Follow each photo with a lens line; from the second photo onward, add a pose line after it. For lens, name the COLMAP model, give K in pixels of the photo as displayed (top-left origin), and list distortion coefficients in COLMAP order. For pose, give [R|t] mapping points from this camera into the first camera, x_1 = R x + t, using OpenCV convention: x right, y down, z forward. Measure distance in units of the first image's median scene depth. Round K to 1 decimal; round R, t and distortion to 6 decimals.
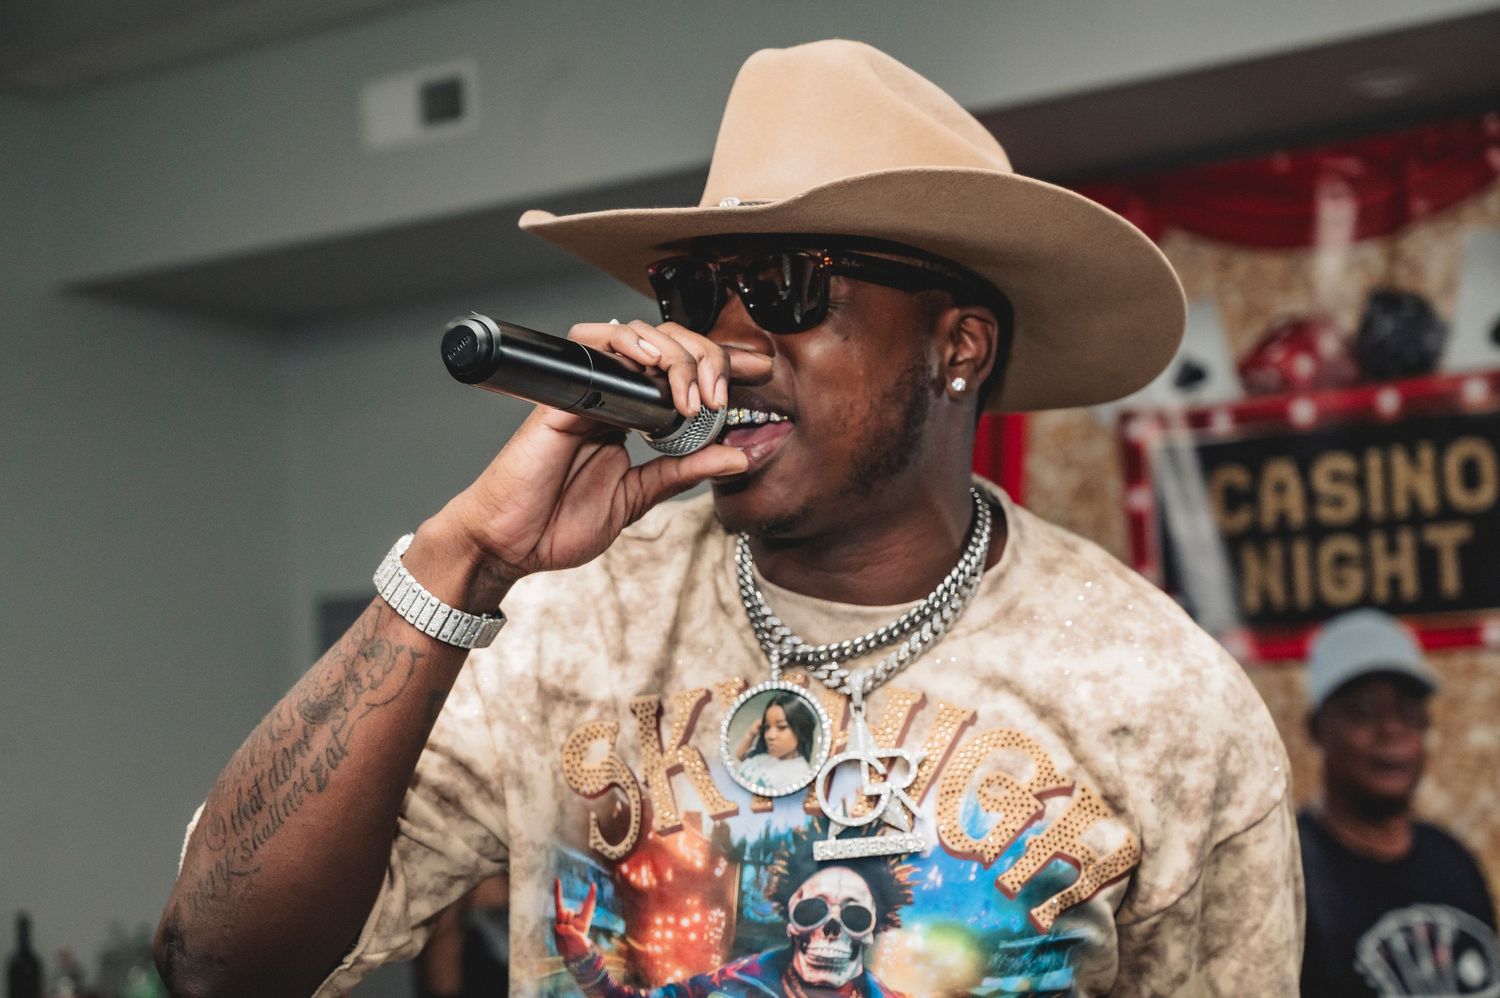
lens RADIAL K [[2340.3, 0, 760.9], [0, 2340.3, 504.7], [0, 0, 1]] dist [-0.035365, 0.000000]
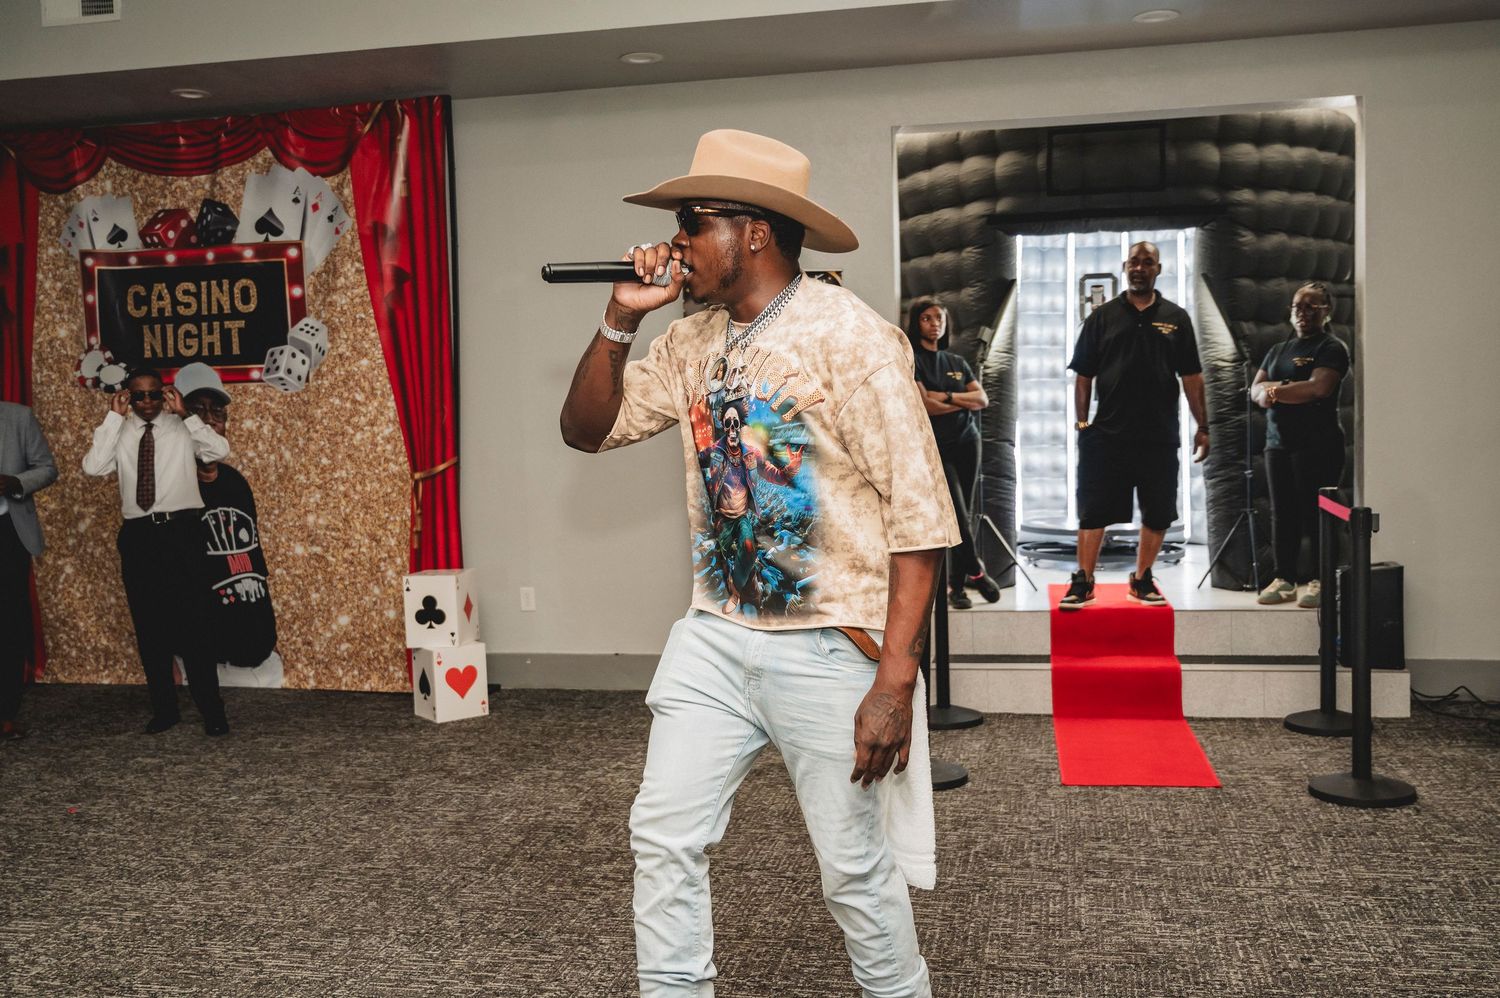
lens RADIAL K [[1435.8, 0, 746.3], [0, 1435.8, 498.7], [0, 0, 1]] dist [0.011096, 0.000000]
pose [[0.937086, 0.003678, 0.349079, 0.273818], [-0.050695, 0.990779, 0.125650, -0.016723], [-0.345397, -0.135441, 0.928631, -0.338782]]
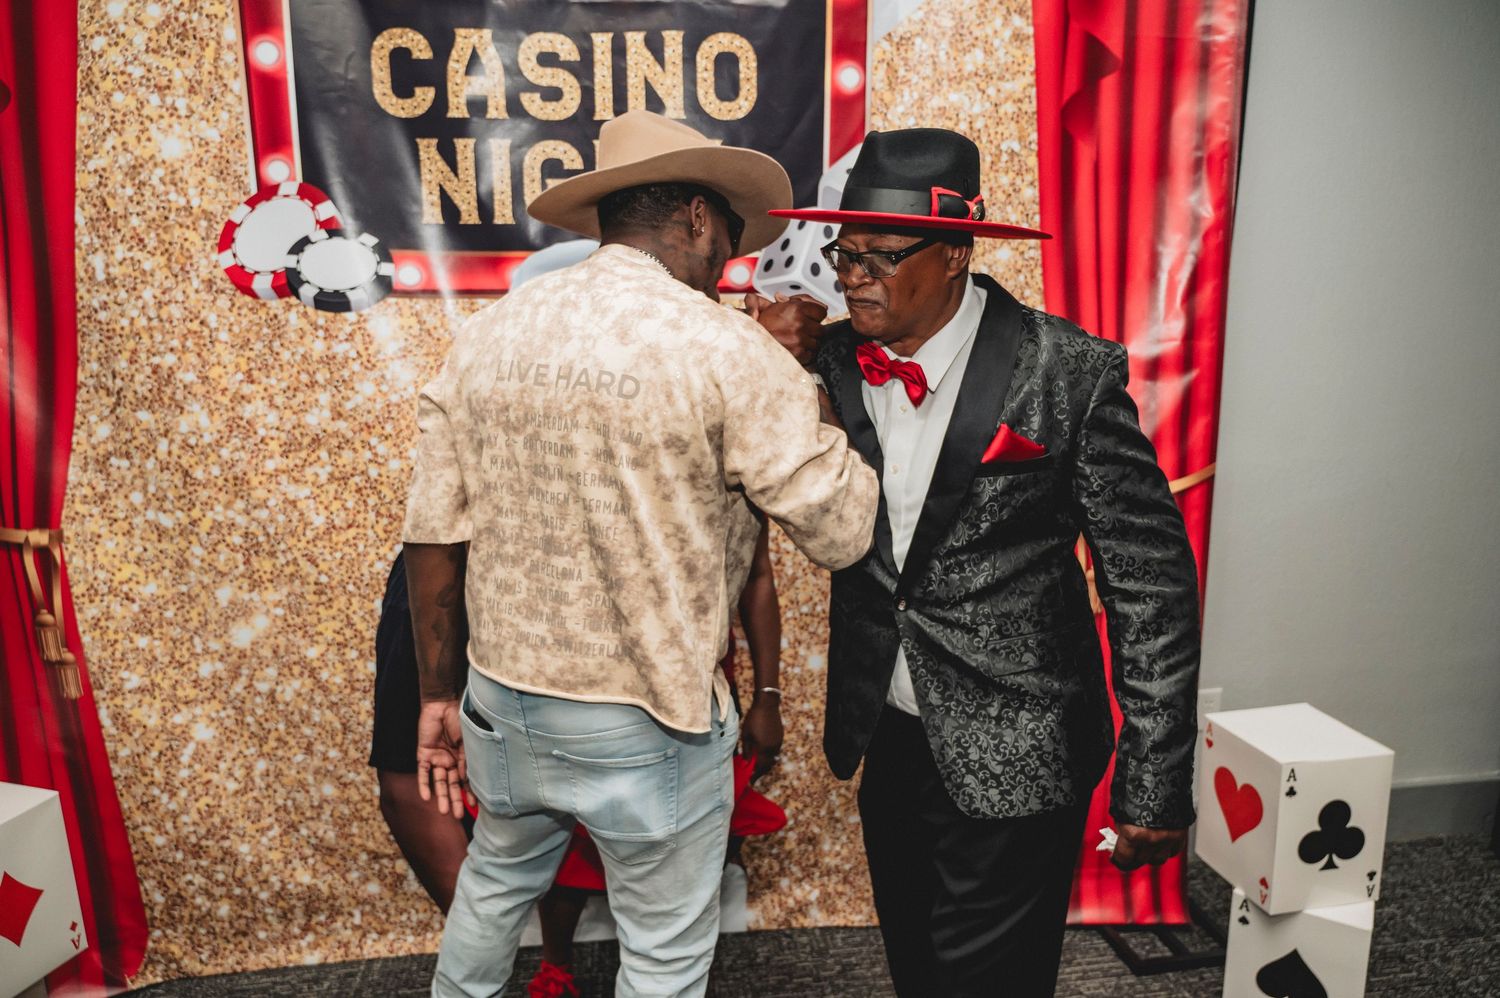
lens RADIAL K [[1000.2, 0, 765.0], [0, 1000.2, 502.7], [0, 0, 1]] dist [-0.008693, 0.007822]
pose [[0.750061, -0.078967, 0.656637, 0.067868], [-0.085974, 0.972780, 0.215193, 0.056777], [-0.655757, -0.217862, 0.722855, 0.693826]]
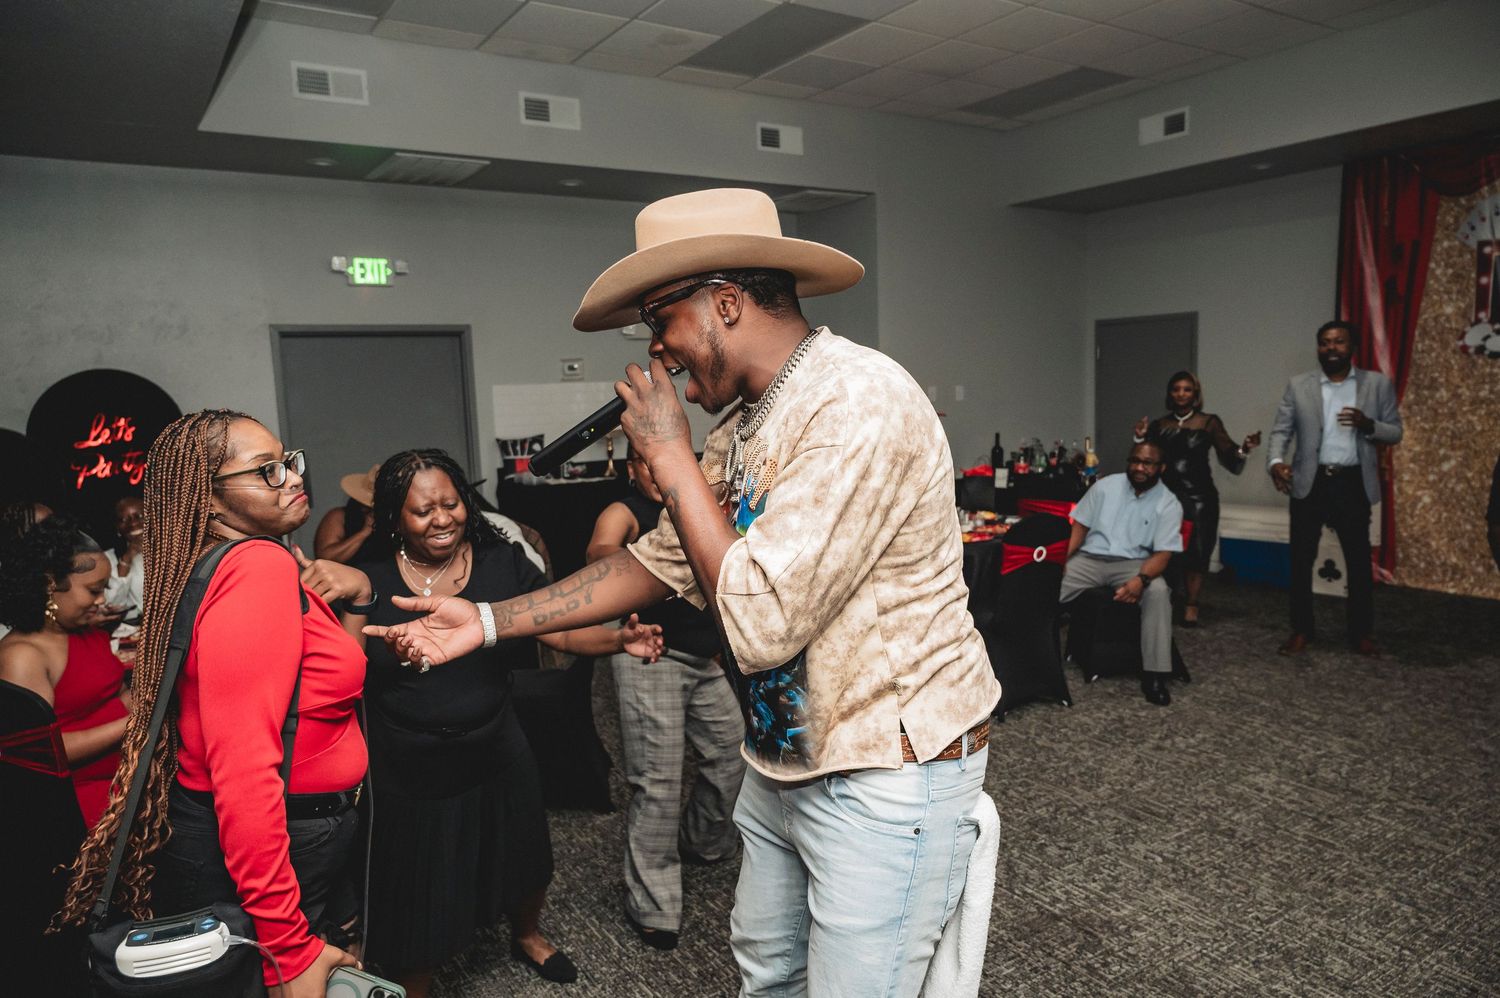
lens RADIAL K [[1000.2, 0, 748.0], [0, 1000.2, 506.3], [0, 0, 1]] dist [-0.008693, 0.007822]
pose [[0.910495, 0.075806, -0.406512, -0.094693], [0.015616, 0.976049, 0.216988, -0.010754], [0.413225, -0.203914, 0.887505, -0.262309]]
